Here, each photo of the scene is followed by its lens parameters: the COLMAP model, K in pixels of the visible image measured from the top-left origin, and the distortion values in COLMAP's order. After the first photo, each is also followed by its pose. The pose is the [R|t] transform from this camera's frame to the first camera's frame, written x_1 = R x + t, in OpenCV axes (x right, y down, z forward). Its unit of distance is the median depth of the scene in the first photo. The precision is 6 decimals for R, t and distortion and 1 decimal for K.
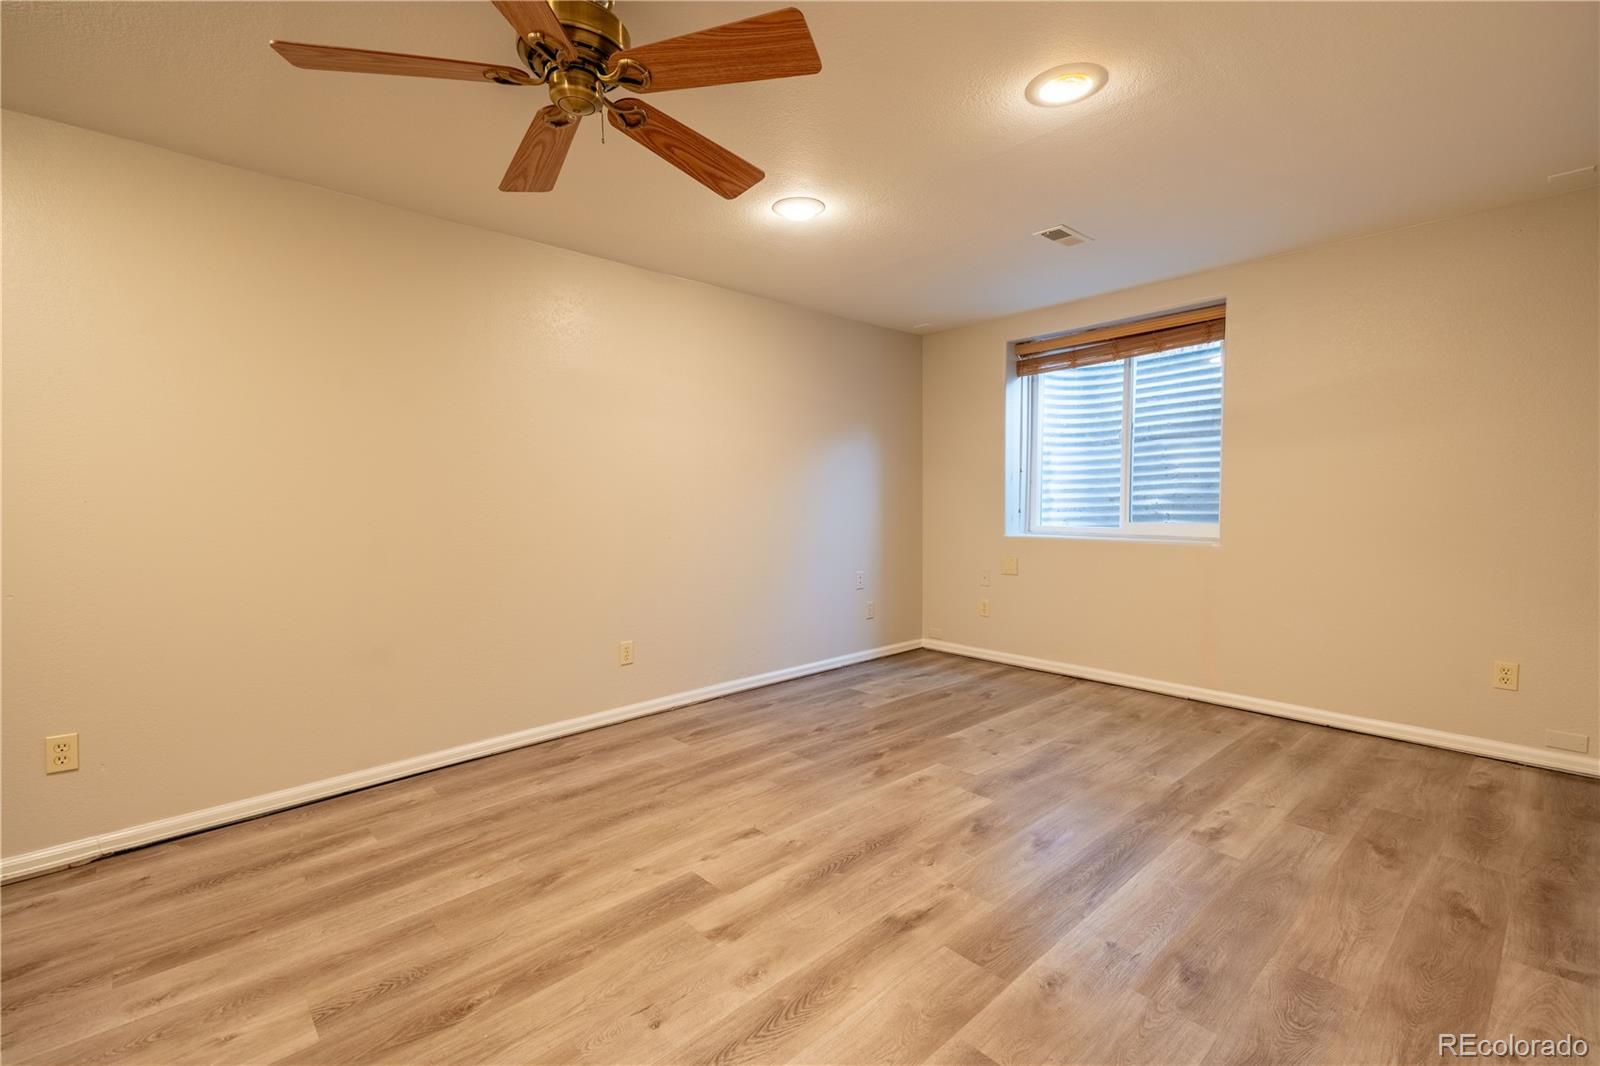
lens RADIAL K [[705.0, 0, 801.7], [0, 705.0, 535.3], [0, 0, 1]] dist [0.054156, -0.014196]
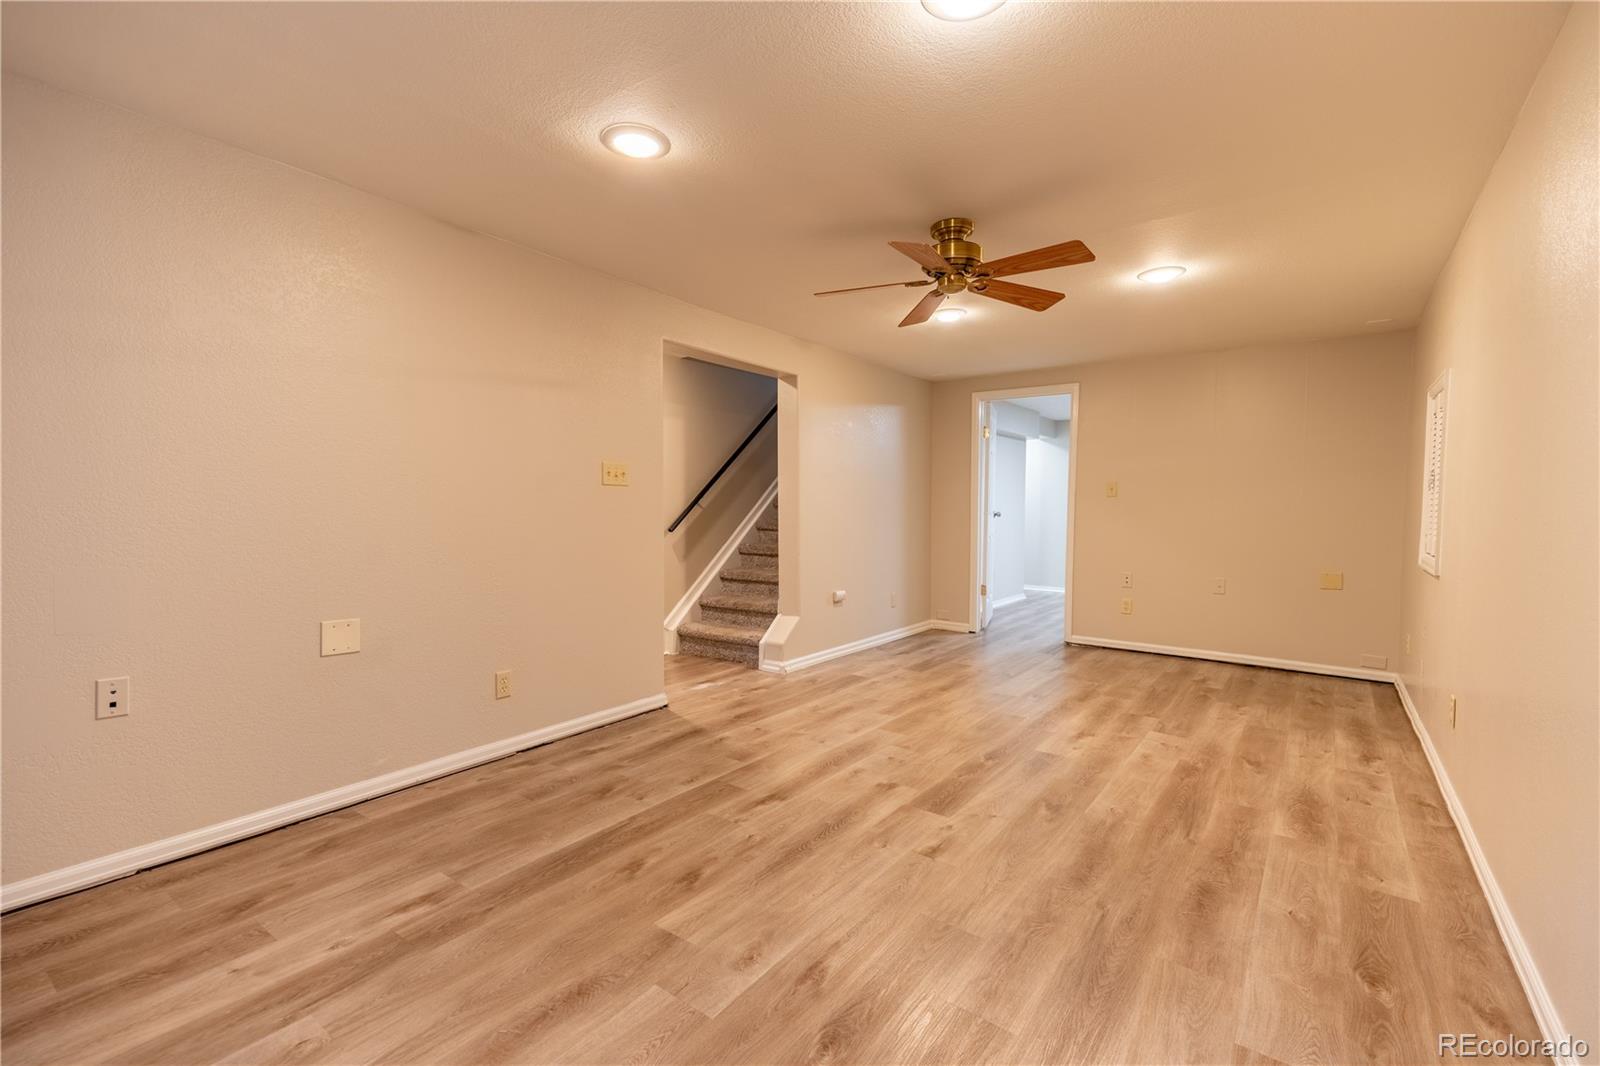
lens RADIAL K [[705.0, 0, 801.7], [0, 705.0, 535.3], [0, 0, 1]] dist [0.054156, -0.014196]
pose [[-0.981400, 0.012945, -0.191539, 0.296349], [-0.006083, 0.995126, 0.098424, -0.111196], [0.191879, 0.097758, -0.976538, 1.971793]]
